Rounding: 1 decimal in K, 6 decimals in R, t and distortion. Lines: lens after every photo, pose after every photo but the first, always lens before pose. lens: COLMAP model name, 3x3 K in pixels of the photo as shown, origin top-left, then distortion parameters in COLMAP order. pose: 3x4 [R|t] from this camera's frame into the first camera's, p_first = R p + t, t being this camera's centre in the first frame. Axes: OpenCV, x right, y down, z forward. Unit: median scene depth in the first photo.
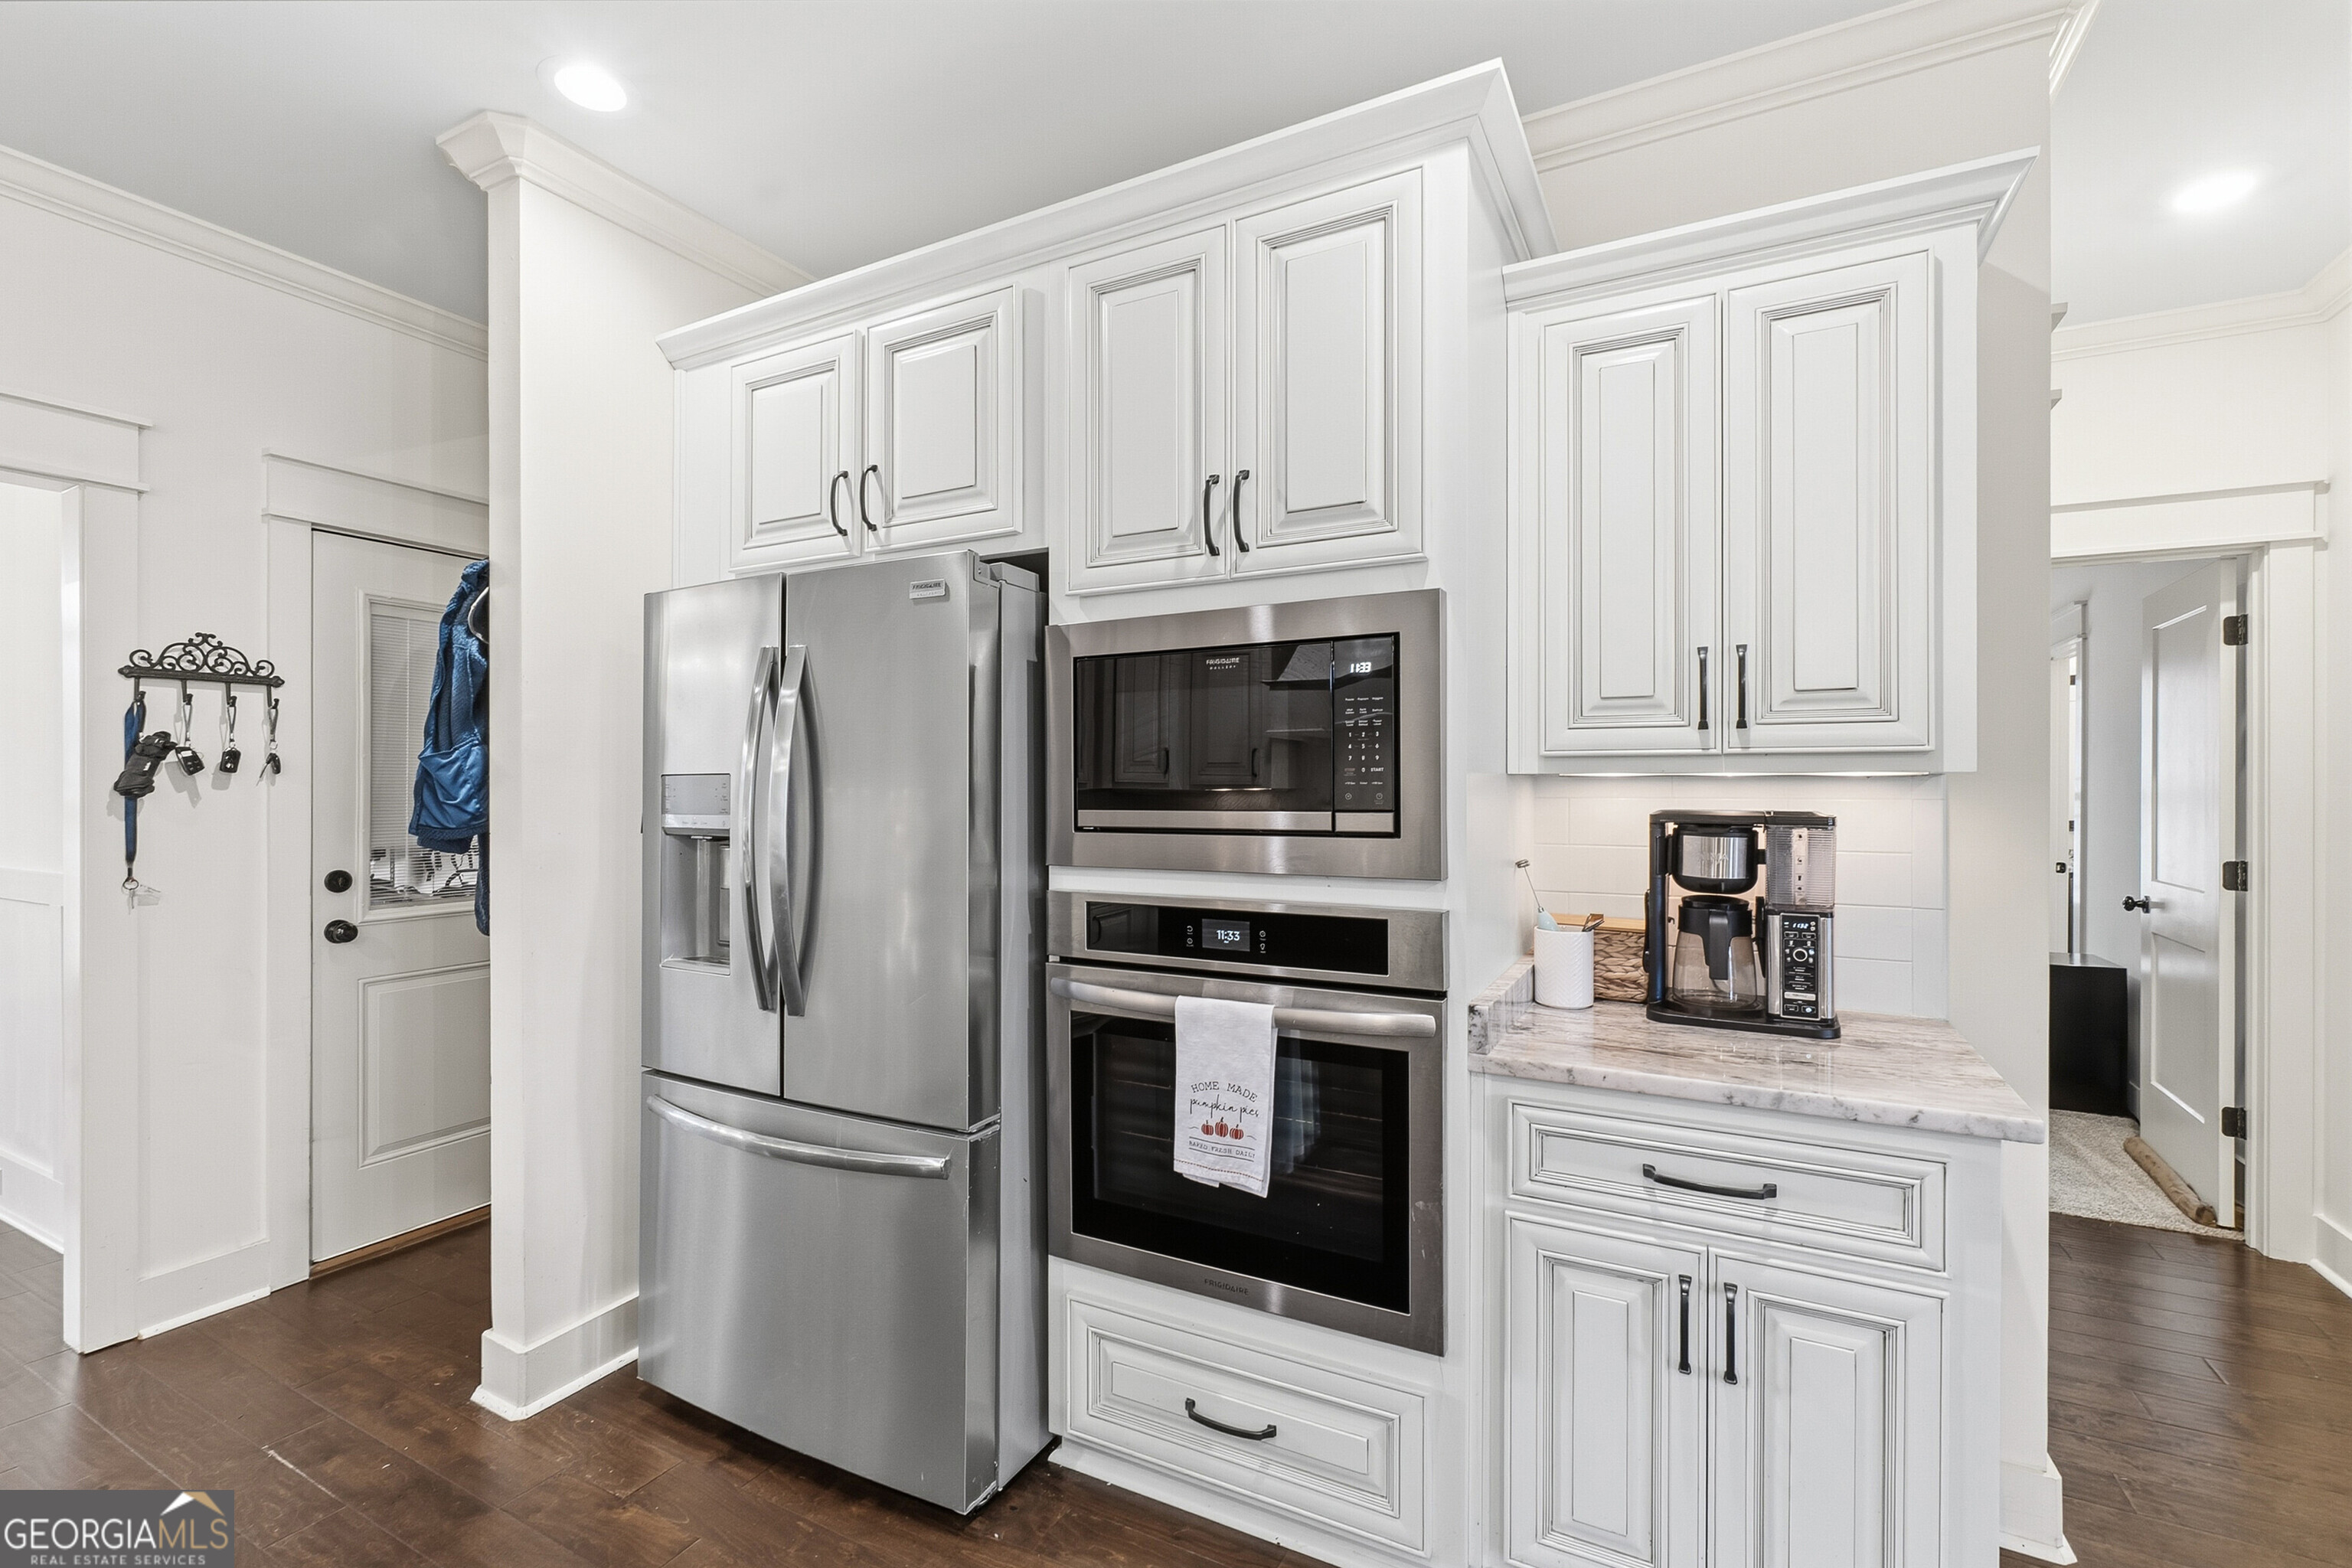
lens RADIAL K [[1036.1, 0, 1176.0], [0, 1036.1, 784.0], [0, 0, 1]] dist [-0.001400, 0.000394]
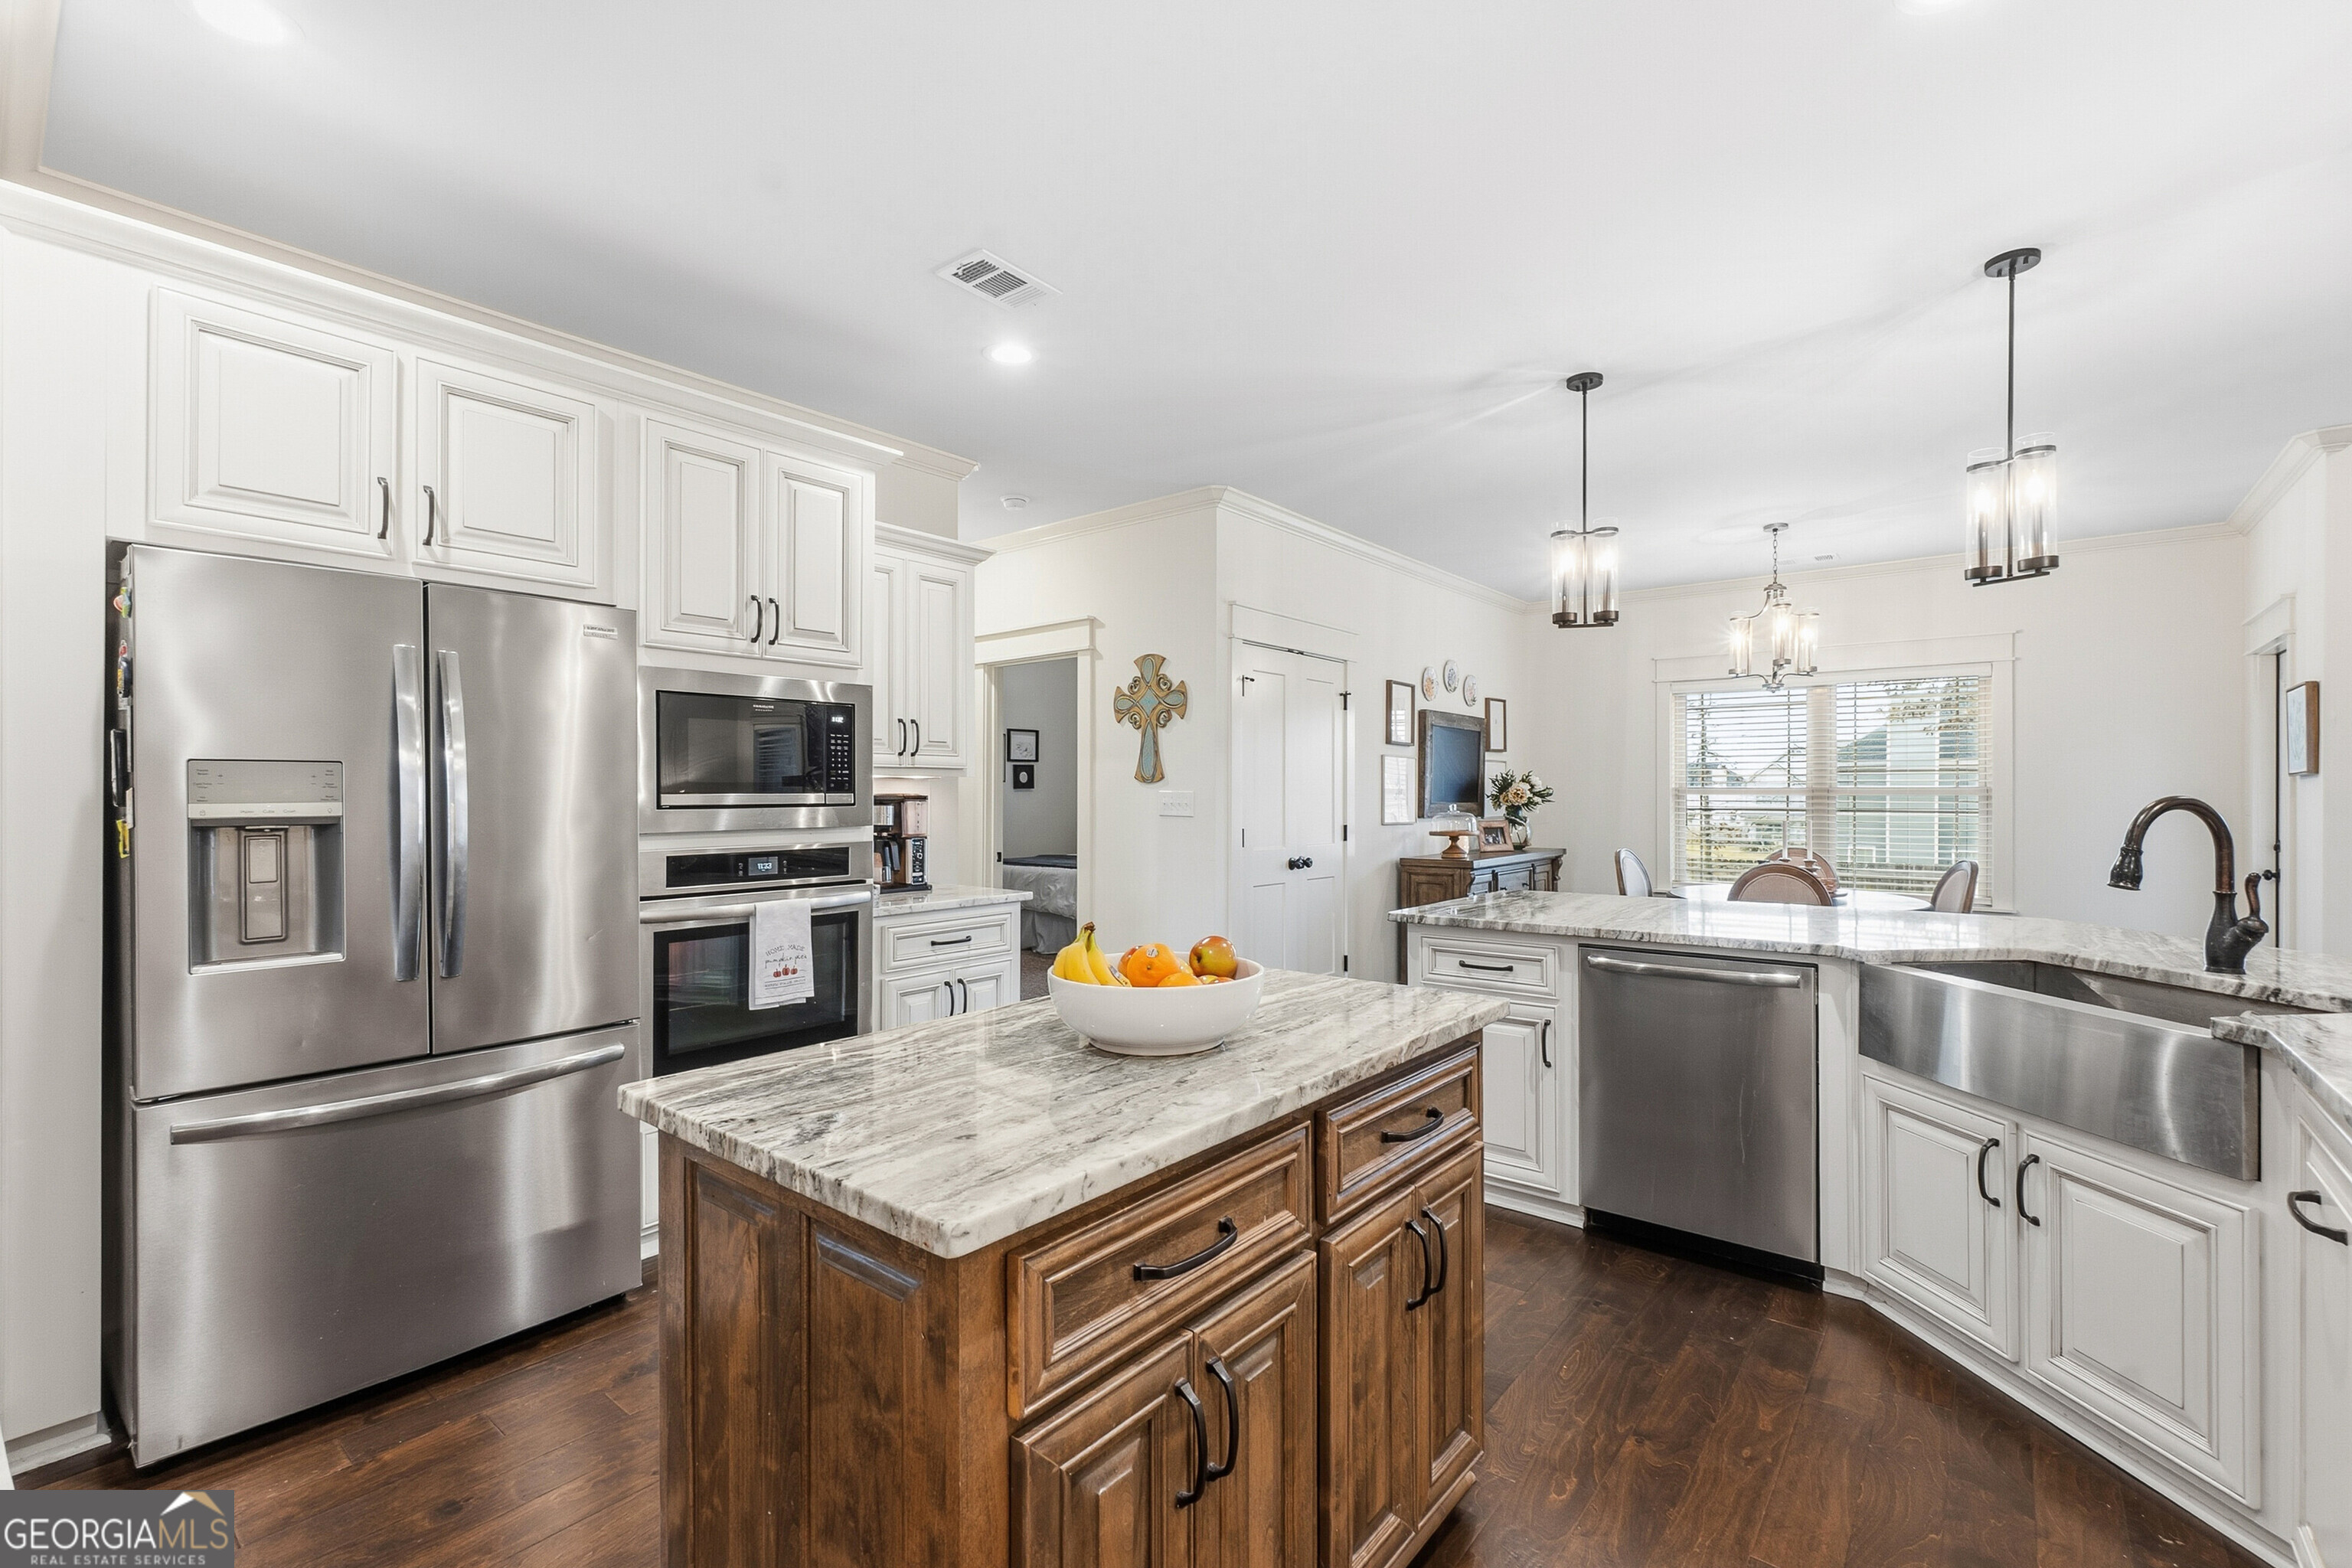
lens RADIAL K [[1018.0, 0, 1177.8], [0, 1018.0, 790.5], [0, 0, 1]] dist [-0.002643, 0.000406]
pose [[0.192291, 0.002018, 0.981336, -1.482842], [-0.000787, 0.999998, -0.001903, 0.023587], [-0.981338, -0.000407, 0.192292, 0.001328]]
